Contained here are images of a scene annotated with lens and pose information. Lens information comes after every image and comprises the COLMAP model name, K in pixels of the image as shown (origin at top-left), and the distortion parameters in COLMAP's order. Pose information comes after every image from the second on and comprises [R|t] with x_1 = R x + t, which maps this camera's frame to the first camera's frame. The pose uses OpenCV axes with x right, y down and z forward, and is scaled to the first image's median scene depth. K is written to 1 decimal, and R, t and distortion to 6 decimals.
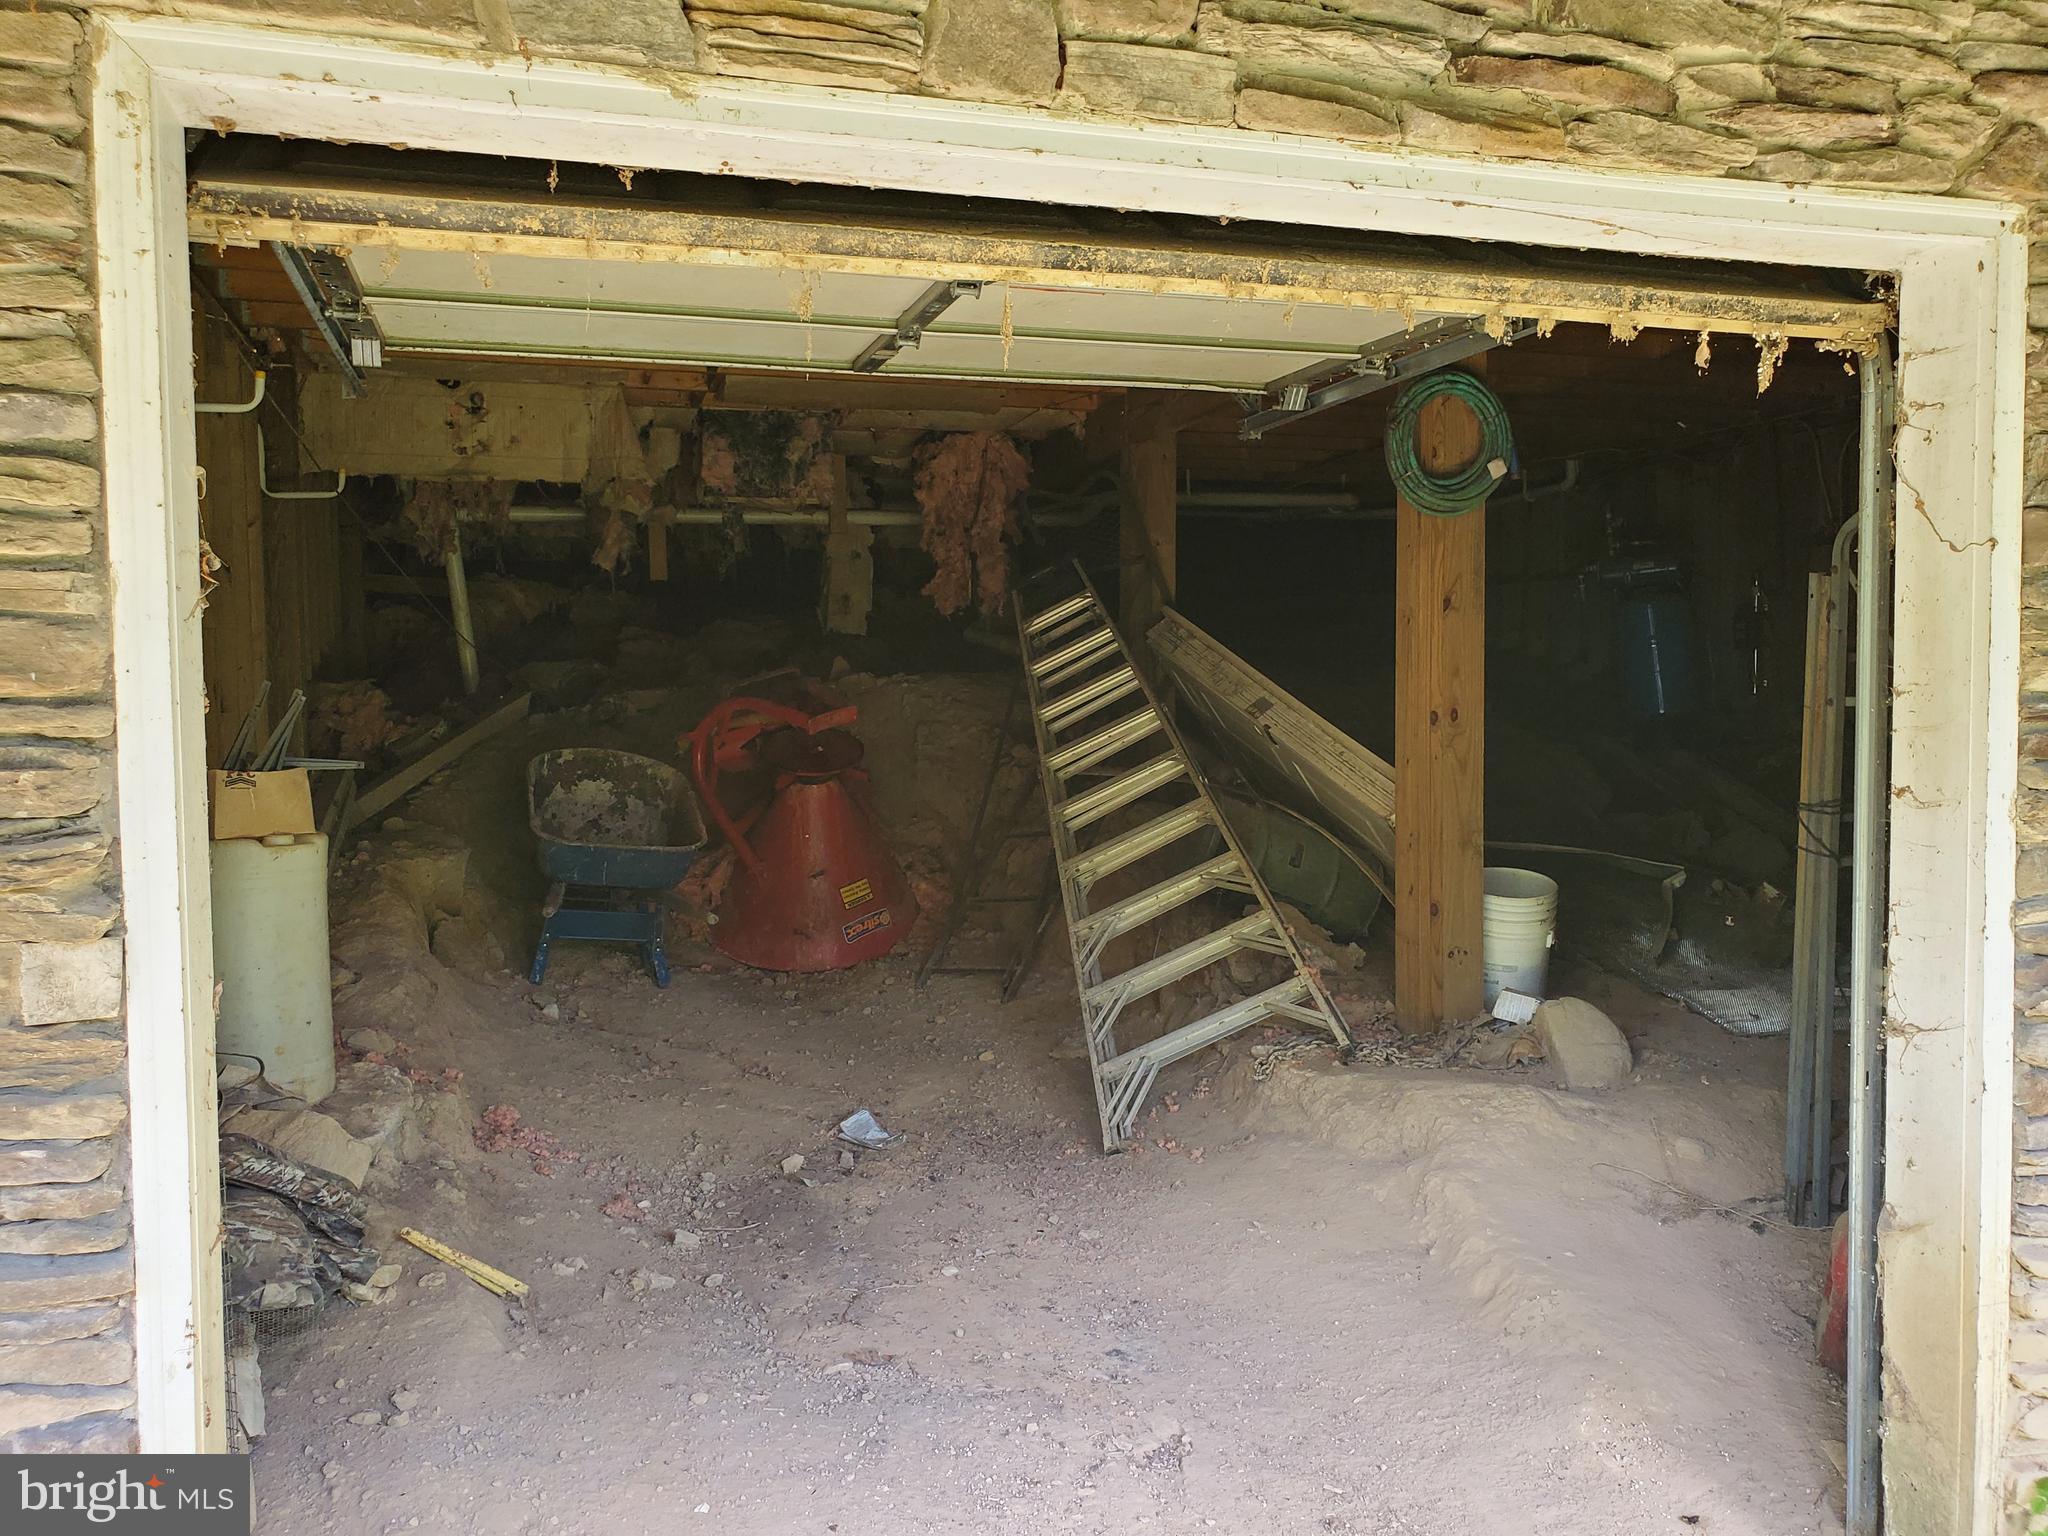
lens RADIAL K [[1609.7, 0, 1013.9], [0, 1609.7, 760.0], [0, 0, 1]] dist [-0.020307, 0.064335]
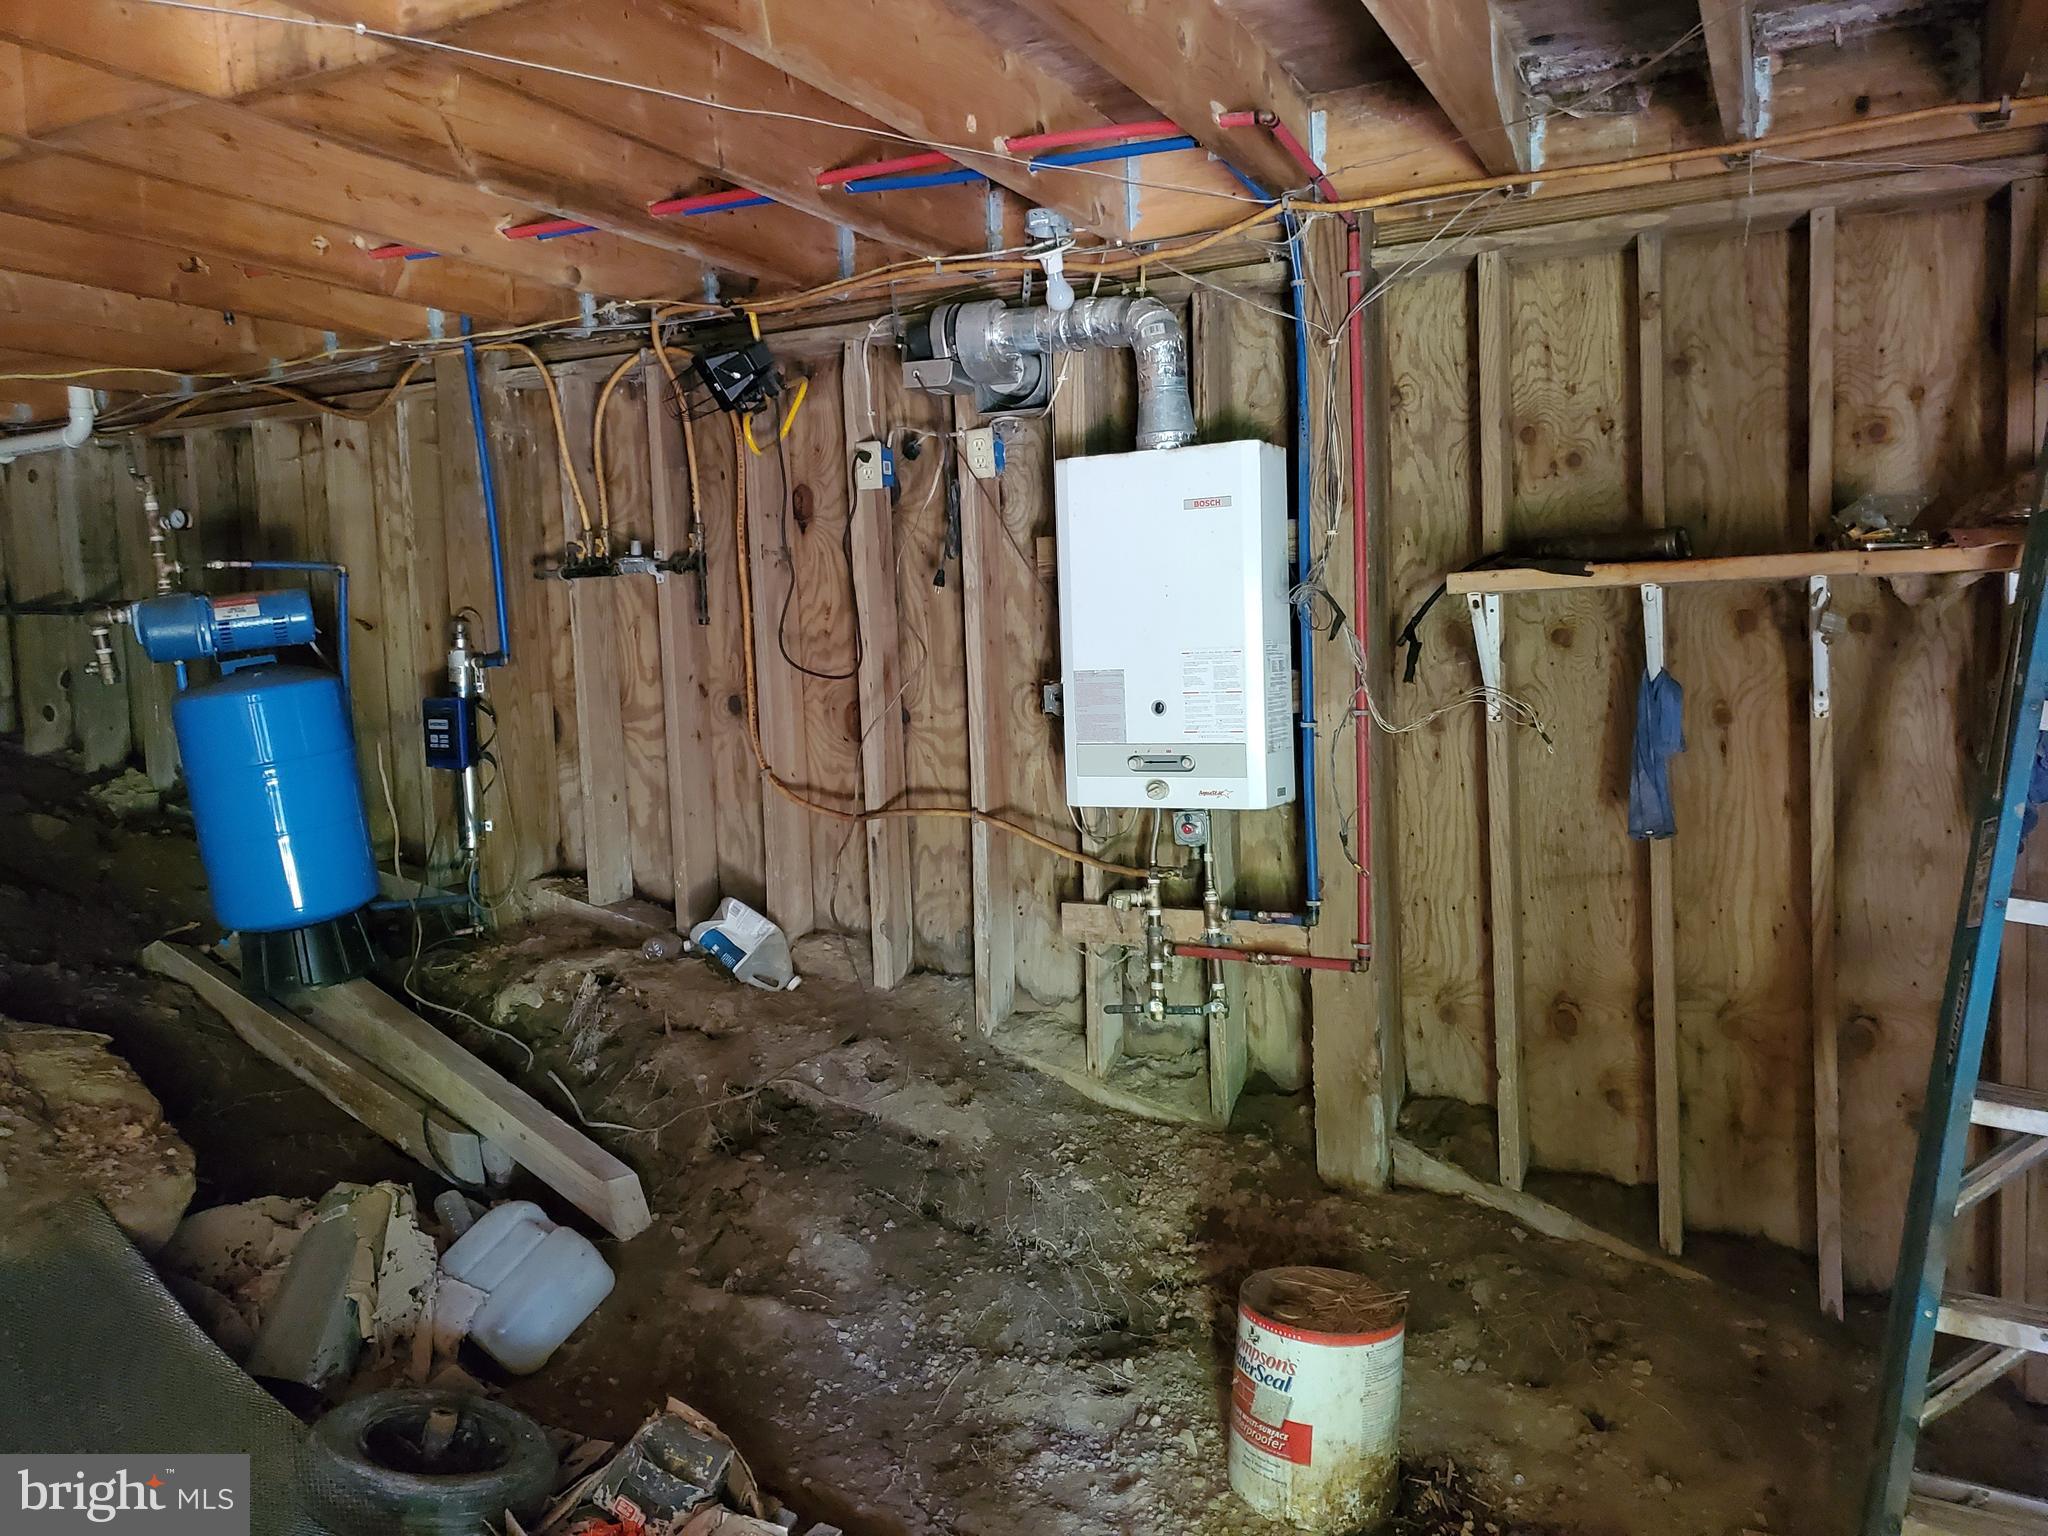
lens RADIAL K [[1609.7, 0, 1013.9], [0, 1609.7, 760.0], [0, 0, 1]] dist [-0.020307, 0.064335]
pose [[0.686934, -0.062088, 0.724062, 0.200056], [0.054967, 0.997929, 0.033422, -0.079540], [-0.724638, 0.016841, 0.688924, 0.500612]]
